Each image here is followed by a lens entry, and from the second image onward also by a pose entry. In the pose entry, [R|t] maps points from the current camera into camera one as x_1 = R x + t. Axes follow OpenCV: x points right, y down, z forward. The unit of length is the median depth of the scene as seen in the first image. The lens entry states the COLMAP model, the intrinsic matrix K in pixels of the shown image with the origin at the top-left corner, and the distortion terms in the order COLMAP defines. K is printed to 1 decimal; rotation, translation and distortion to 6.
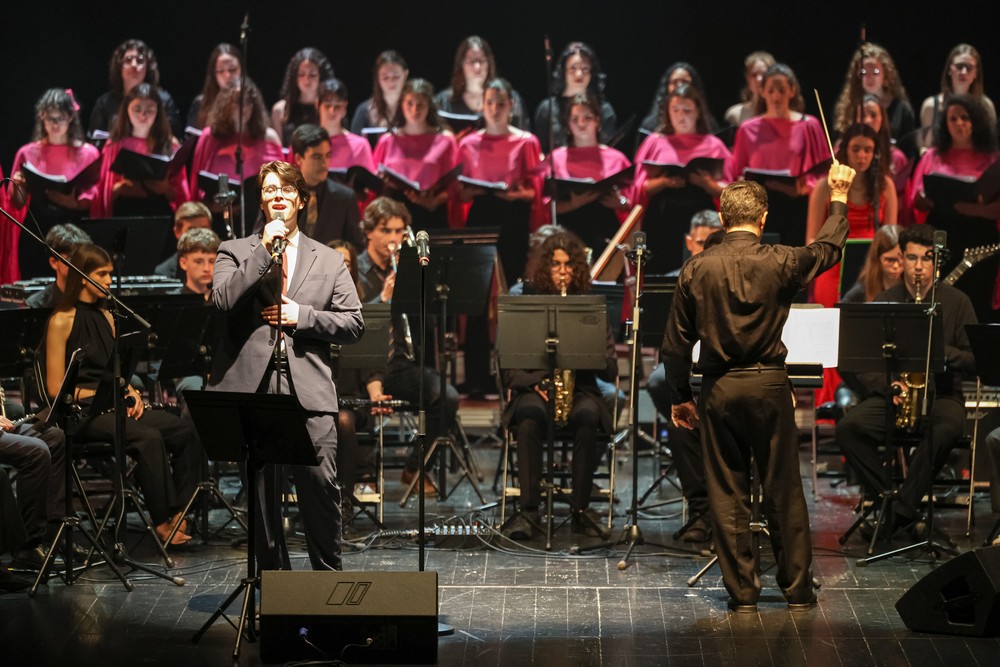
lens RADIAL K [[4631.1, 0, 500.6], [0, 4631.1, 339.4], [0, 0, 1]] dist [-0.183629, 0.000000]
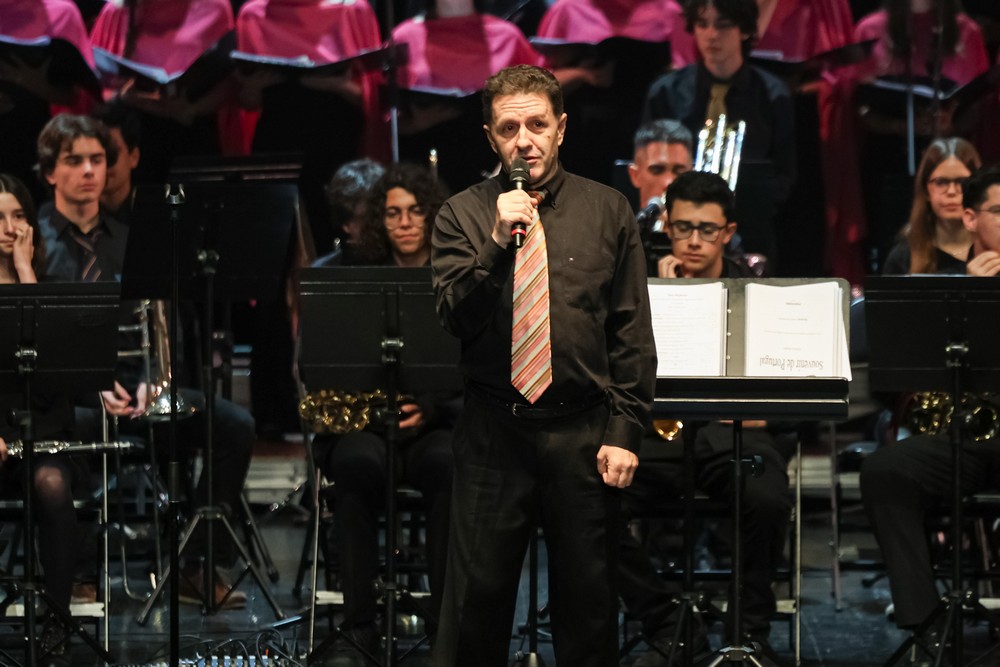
lens RADIAL K [[4631.1, 0, 497.3], [0, 4631.1, 328.1], [0, 0, 1]] dist [-0.183629, 0.000000]
pose [[0.998974, -0.005682, 0.044934, -0.002133], [0.005591, 0.999982, 0.002147, -0.002830], [-0.044946, -0.001893, 0.998988, 0.406394]]
